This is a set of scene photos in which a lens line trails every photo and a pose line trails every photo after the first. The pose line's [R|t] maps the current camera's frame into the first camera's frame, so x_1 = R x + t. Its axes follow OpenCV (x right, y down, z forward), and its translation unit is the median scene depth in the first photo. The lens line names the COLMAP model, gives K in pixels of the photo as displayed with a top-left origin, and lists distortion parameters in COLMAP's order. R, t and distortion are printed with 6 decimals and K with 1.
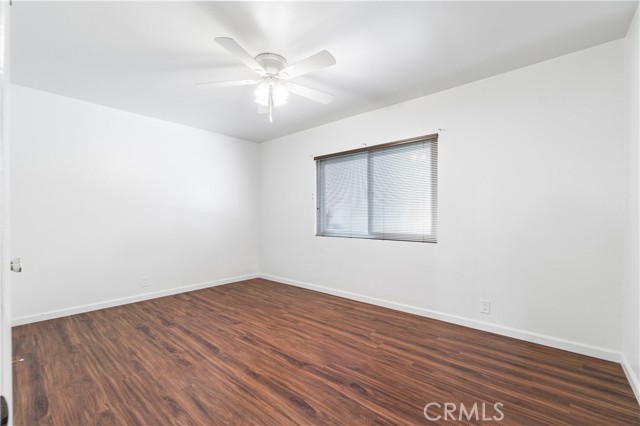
lens RADIAL K [[276.1, 0, 309.8], [0, 276.1, 213.3], [0, 0, 1]] dist [-0.000868, -0.000234]
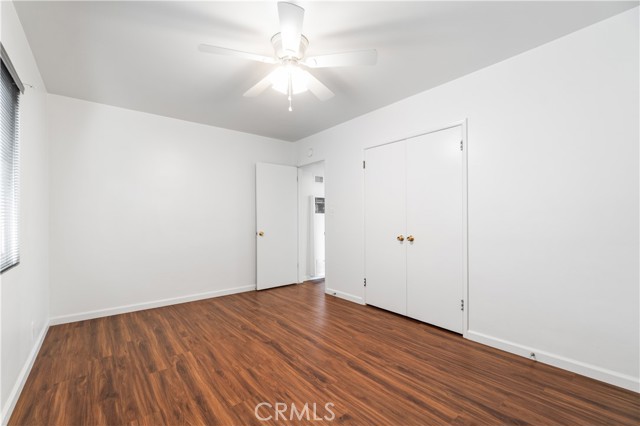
lens RADIAL K [[276.1, 0, 309.8], [0, 276.1, 213.3], [0, 0, 1]] dist [-0.000868, -0.000234]
pose [[-0.985140, 0.008132, 0.171560, -0.360645], [0.002474, 0.999447, -0.033170, 0.022977], [-0.171735, -0.032253, -0.984615, 1.917571]]
